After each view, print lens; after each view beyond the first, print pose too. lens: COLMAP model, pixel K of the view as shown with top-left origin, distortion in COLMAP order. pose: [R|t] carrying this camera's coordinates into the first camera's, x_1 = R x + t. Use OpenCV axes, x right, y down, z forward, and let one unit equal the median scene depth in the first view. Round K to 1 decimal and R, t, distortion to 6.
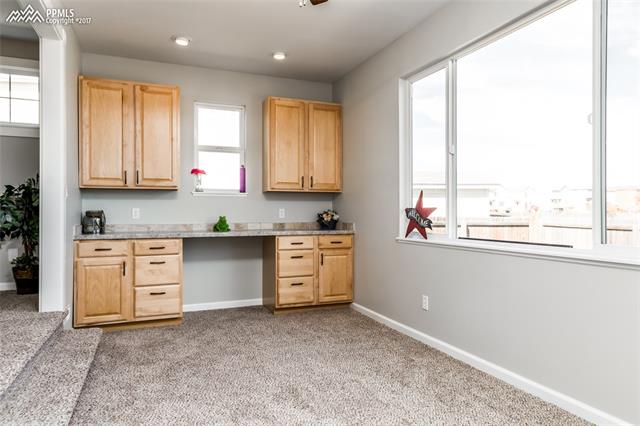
lens RADIAL K [[404.0, 0, 320.0], [0, 404.0, 213.0], [0, 0, 1]] dist [-0.000435, -0.000123]
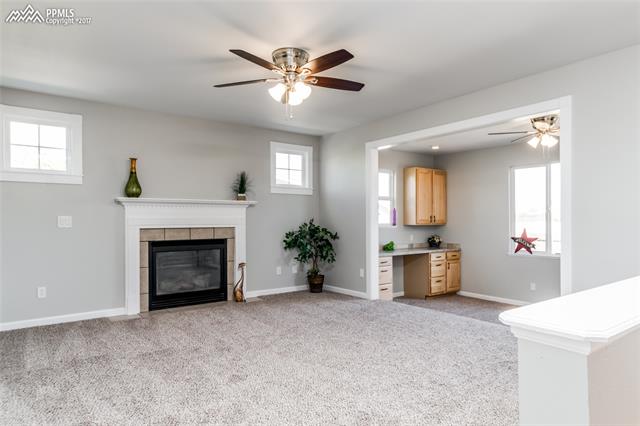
lens RADIAL K [[394.1, 0, 320.0], [0, 394.1, 221.3], [0, 0, 1]] dist [-0.000170, -0.000072]
pose [[0.971124, -0.002373, 0.238564, -0.877587], [0.002595, 0.999996, -0.000616, -0.069607], [-0.238562, 0.001218, 0.971127, -0.452045]]
